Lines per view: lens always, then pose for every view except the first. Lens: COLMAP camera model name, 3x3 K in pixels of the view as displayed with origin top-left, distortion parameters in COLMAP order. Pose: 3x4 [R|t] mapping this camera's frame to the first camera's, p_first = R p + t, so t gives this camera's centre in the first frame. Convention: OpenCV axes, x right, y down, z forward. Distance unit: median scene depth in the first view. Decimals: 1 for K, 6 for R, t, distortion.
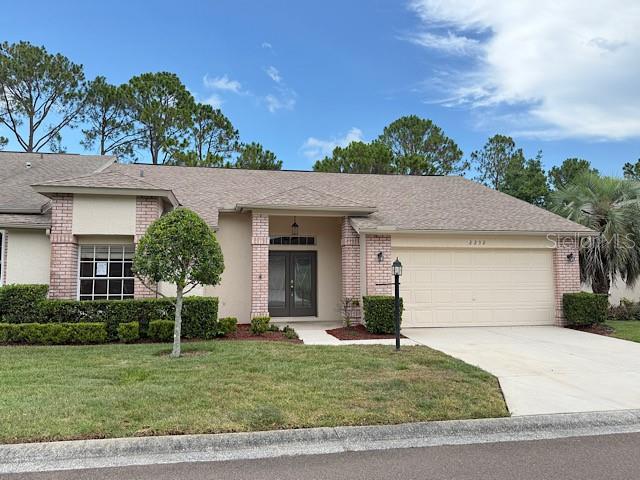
lens RADIAL K [[484.9, 0, 320.0], [0, 484.9, 240.0], [0, 0, 1]] dist [0.000591, -0.000007]
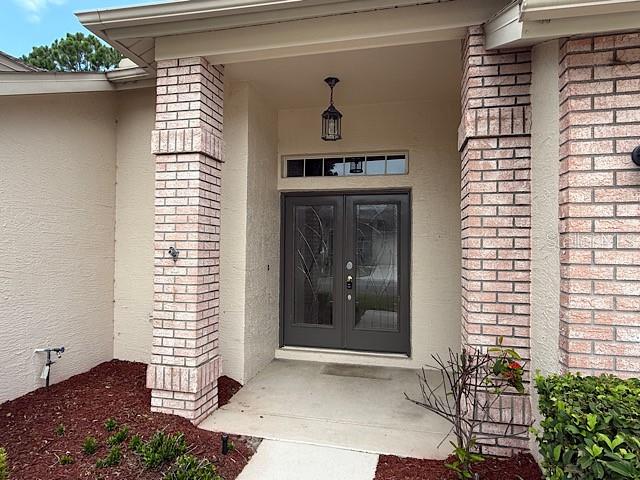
lens RADIAL K [[408.4, 0, 316.0], [0, 408.4, 244.6], [0, 0, 1]] dist [0.004426, -0.000940]
pose [[0.915900, 0.003954, -0.401387, 0.065610], [0.021103, 0.998094, 0.057985, 0.053363], [0.400851, -0.061579, 0.914071, 0.762237]]
